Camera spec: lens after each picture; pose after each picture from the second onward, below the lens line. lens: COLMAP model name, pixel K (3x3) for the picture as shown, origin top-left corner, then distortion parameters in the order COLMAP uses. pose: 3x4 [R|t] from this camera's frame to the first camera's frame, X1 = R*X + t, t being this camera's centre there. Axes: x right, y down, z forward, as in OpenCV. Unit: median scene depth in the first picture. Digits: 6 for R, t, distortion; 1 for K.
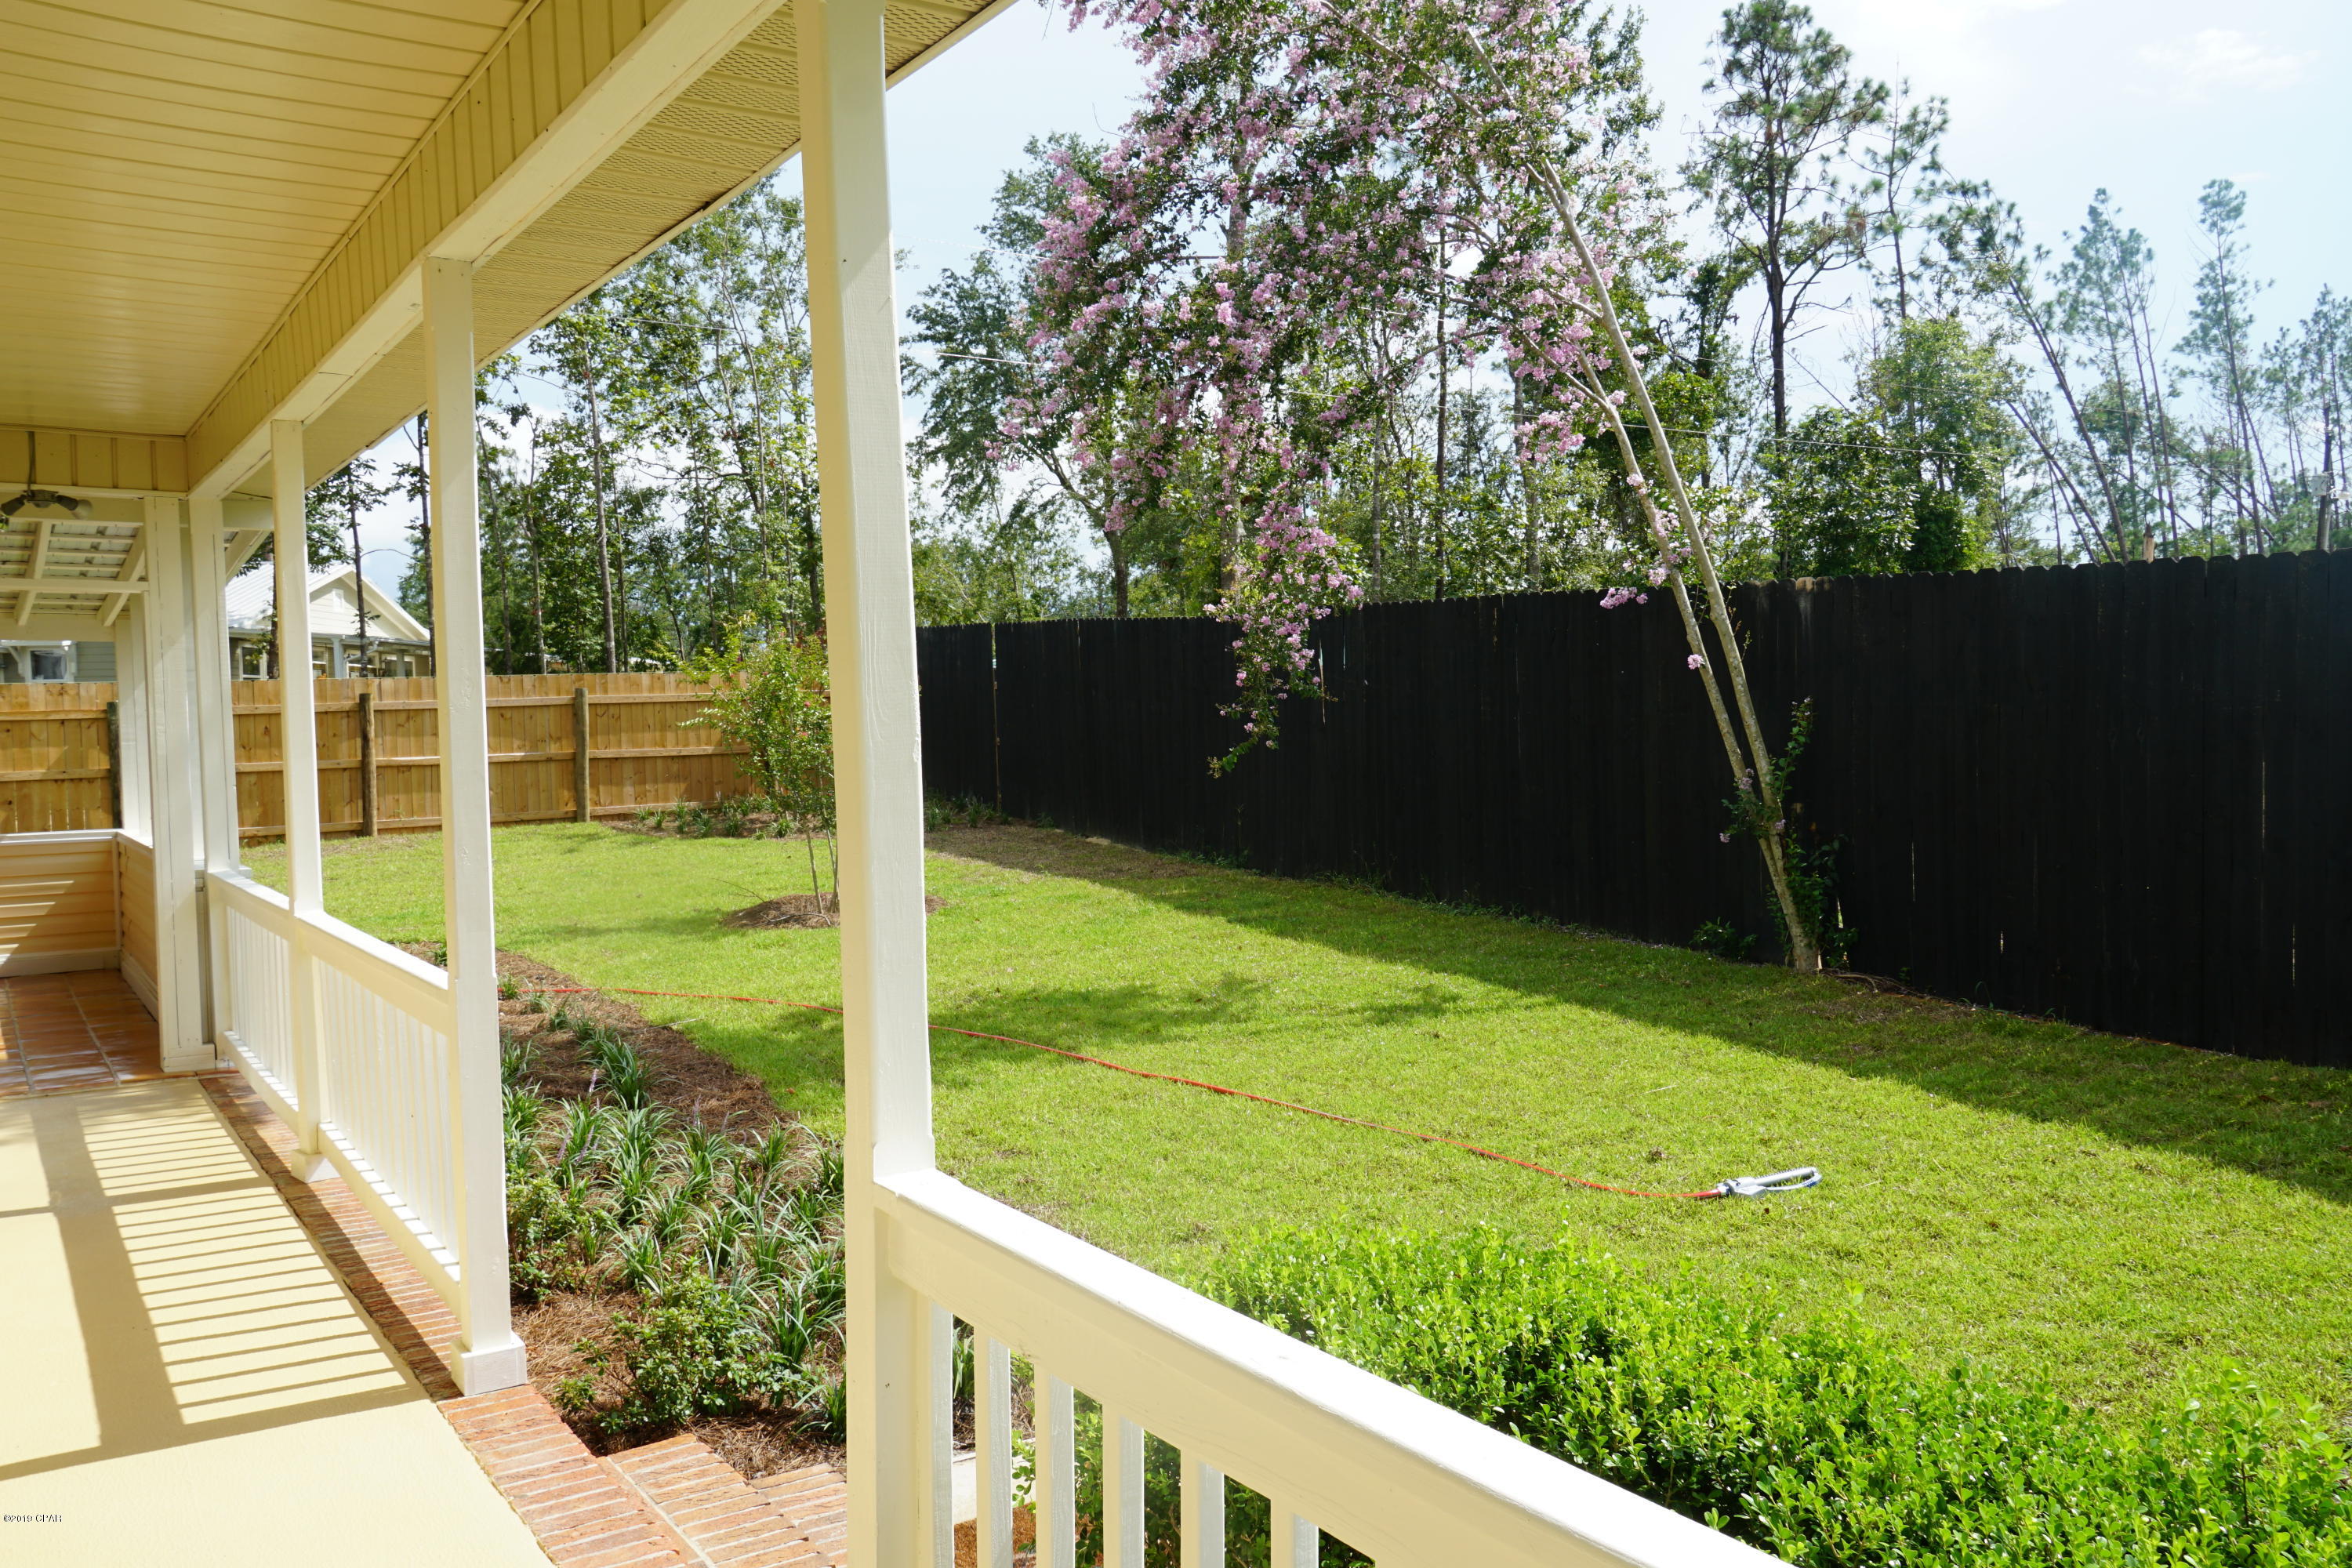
lens RADIAL K [[1766.3, 0, 1180.5], [0, 1766.3, 792.9], [0, 0, 1]] dist [-0.035347, 0.031083]
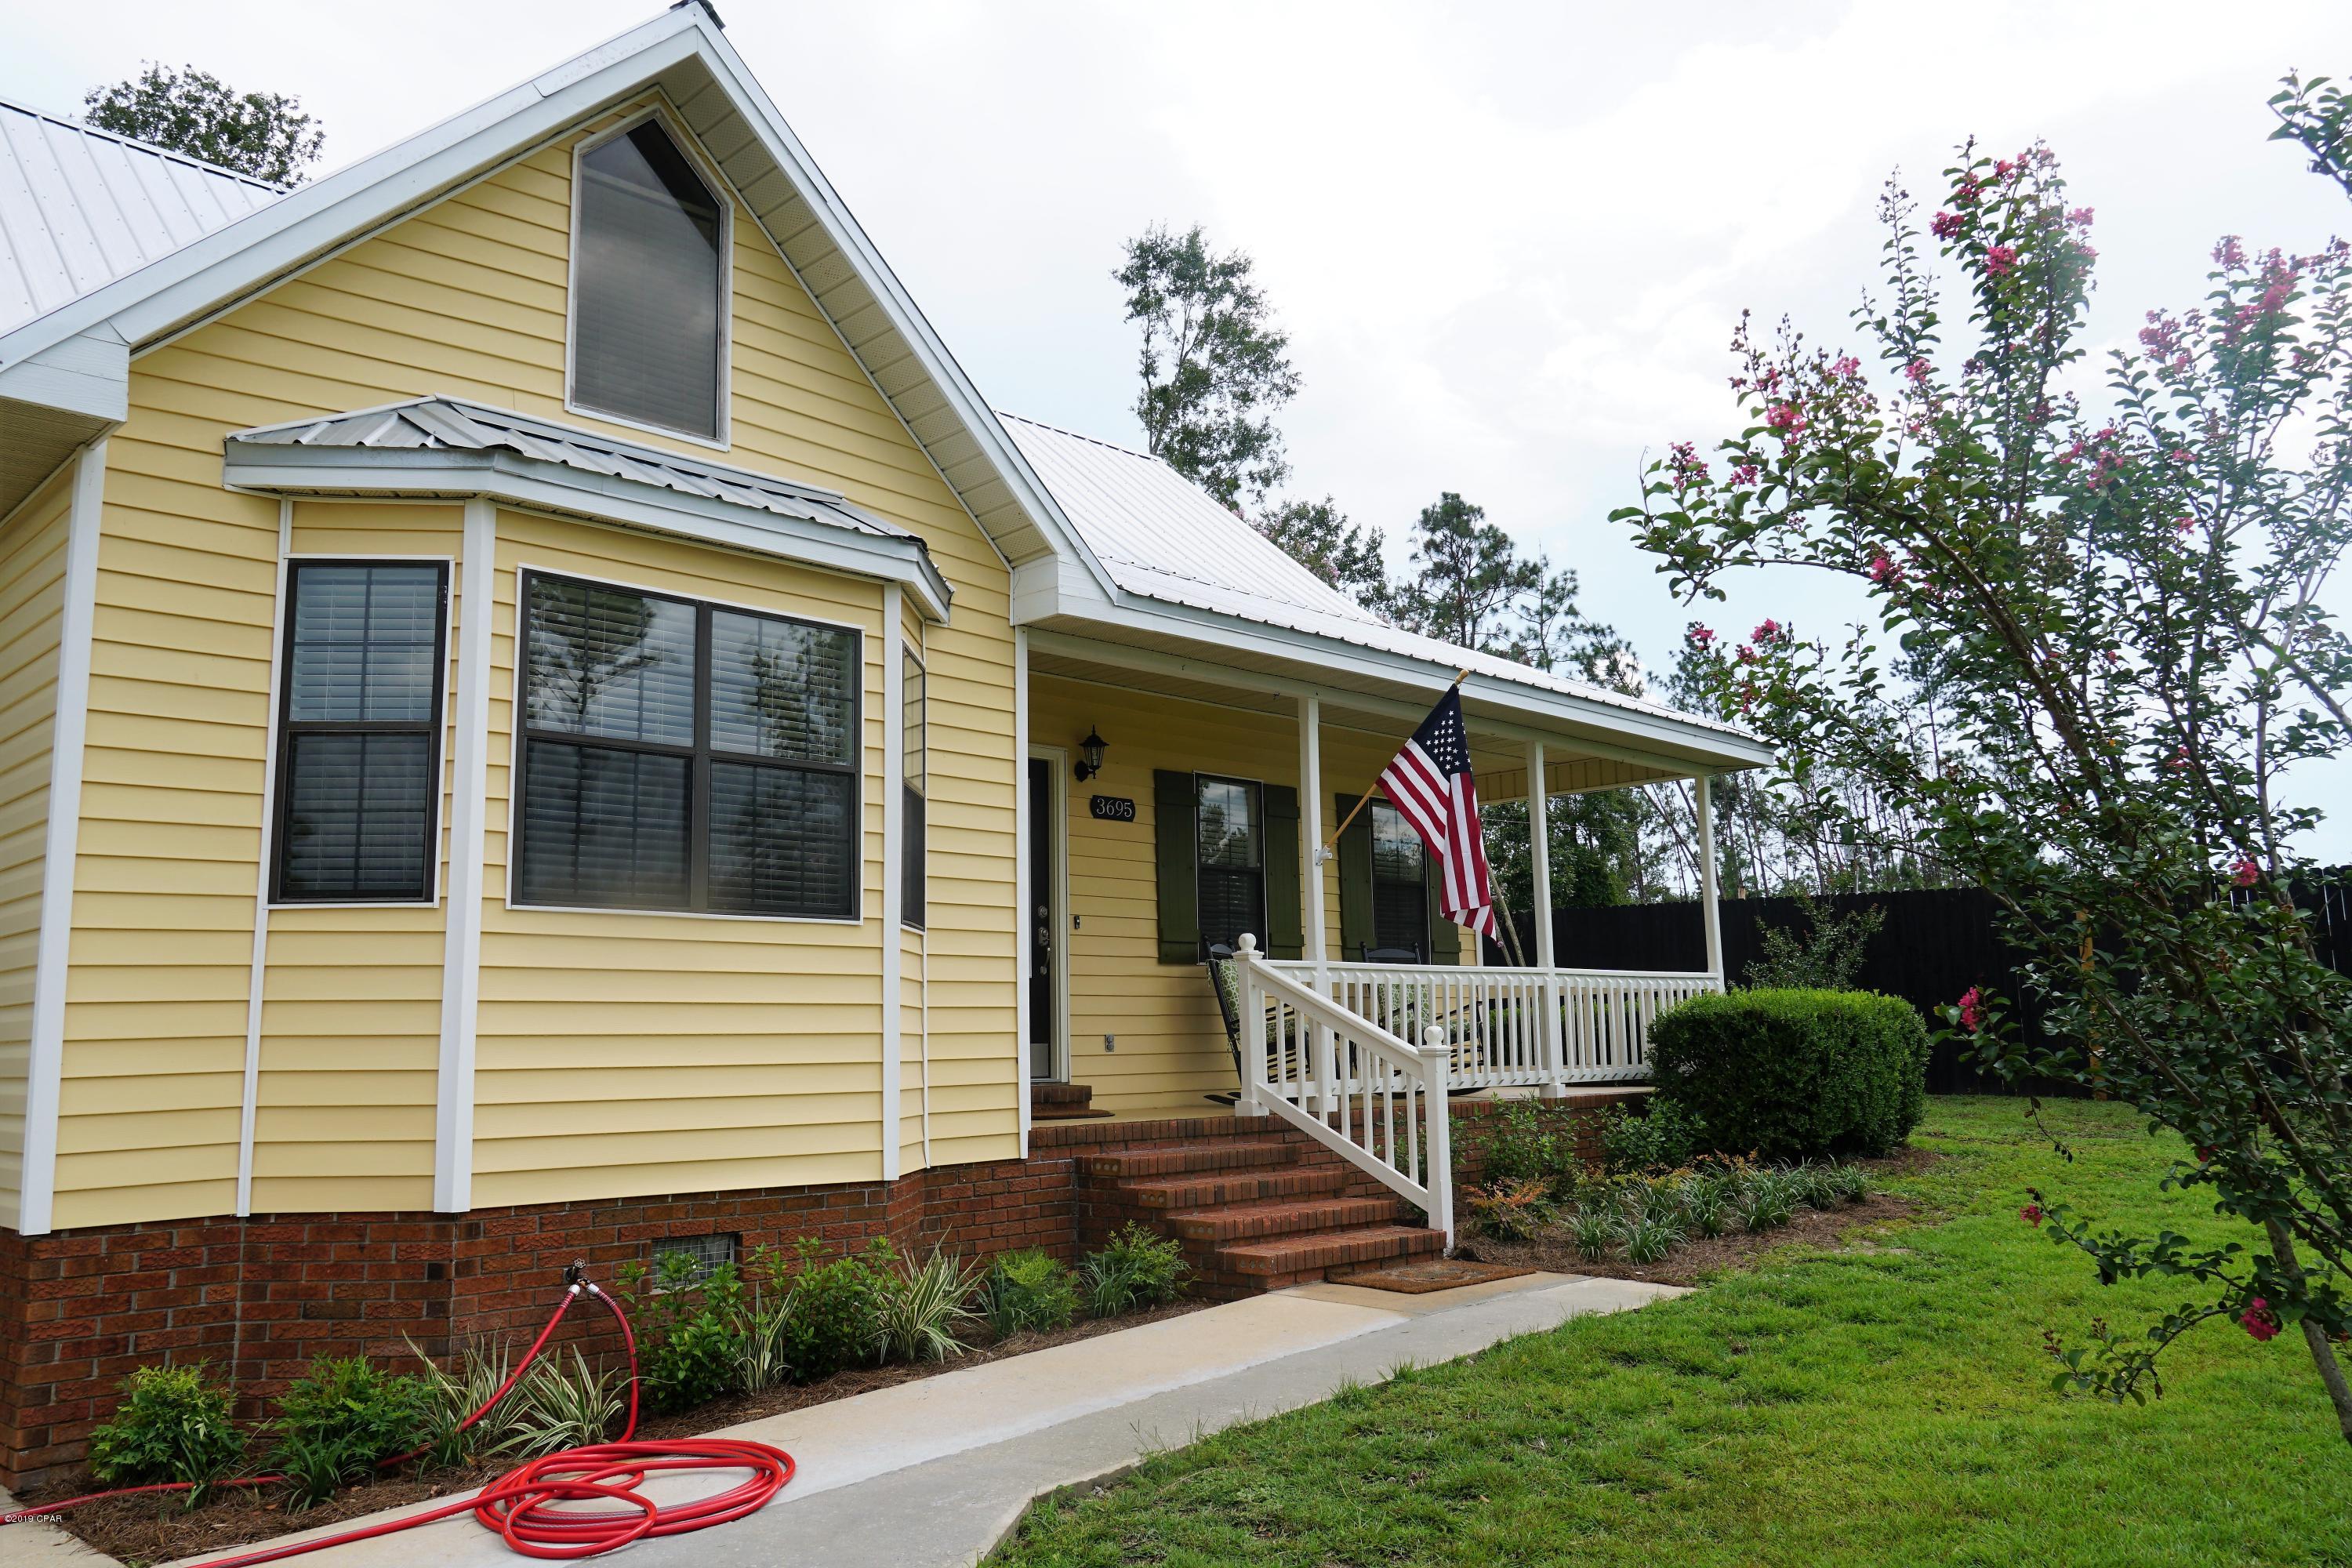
lens RADIAL K [[1766.3, 0, 1173.0], [0, 1766.3, 784.8], [0, 0, 1]] dist [-0.035347, 0.031083]
pose [[0.984922, 0.017980, 0.172064, -0.107707], [0.016181, 0.980651, -0.195096, 0.032376], [-0.172242, 0.194939, 0.965573, -0.239295]]
